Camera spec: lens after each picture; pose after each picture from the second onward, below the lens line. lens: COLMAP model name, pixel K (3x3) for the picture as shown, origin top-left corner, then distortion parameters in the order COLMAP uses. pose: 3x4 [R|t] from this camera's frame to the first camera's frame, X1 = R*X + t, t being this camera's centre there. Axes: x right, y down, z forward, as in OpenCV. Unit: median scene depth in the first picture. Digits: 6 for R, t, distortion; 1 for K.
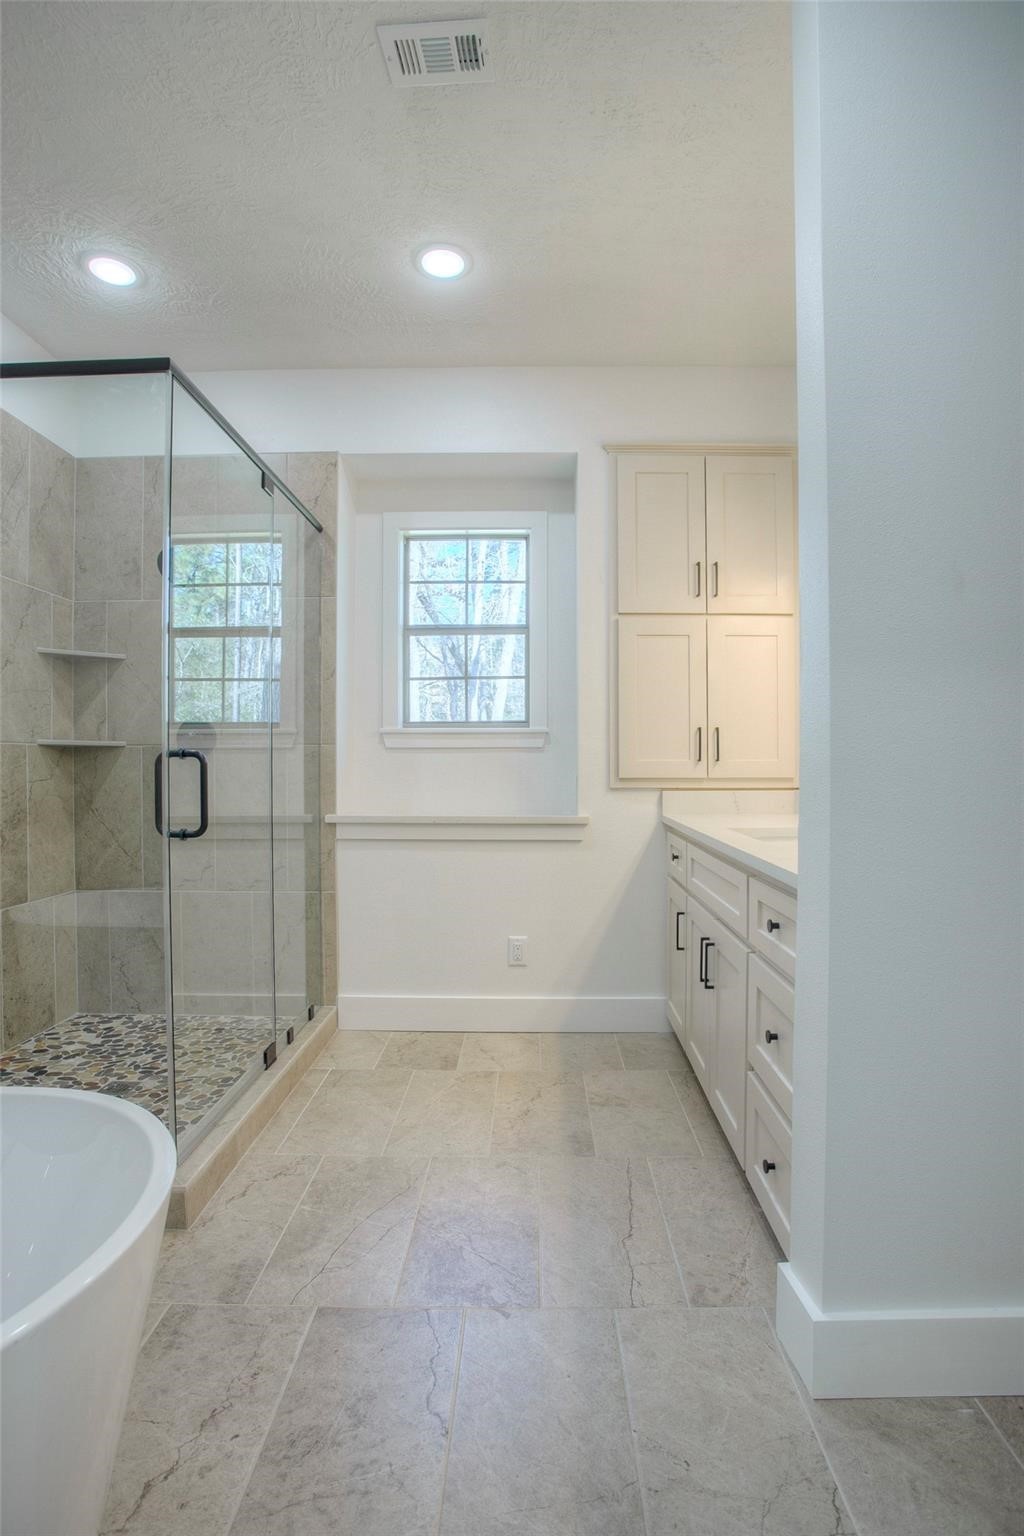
lens RADIAL K [[760.1, 0, 506.1], [0, 760.1, 756.7], [0, 0, 1]] dist [-0.078924, 0.037960]
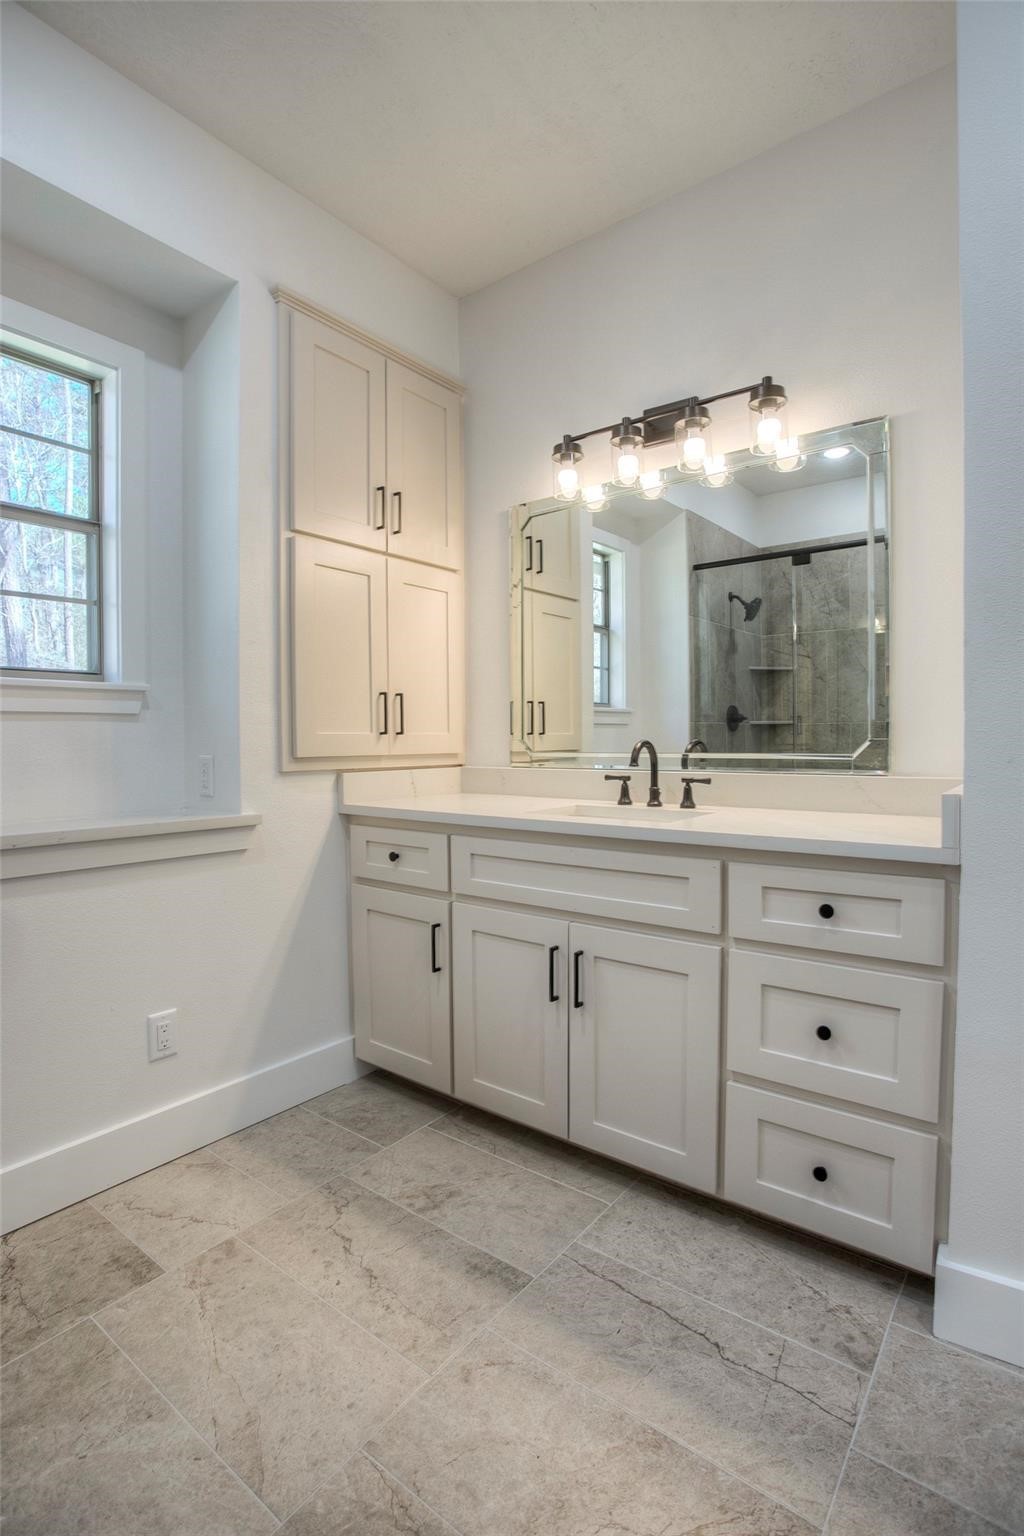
lens RADIAL K [[760.1, 0, 506.1], [0, 760.1, 756.7], [0, 0, 1]] dist [-0.078924, 0.037960]
pose [[0.591263, -0.019889, 0.806234, -0.315141], [-0.000841, 0.999680, 0.025278, 0.008626], [-0.806479, -0.015624, 0.591057, 0.411261]]
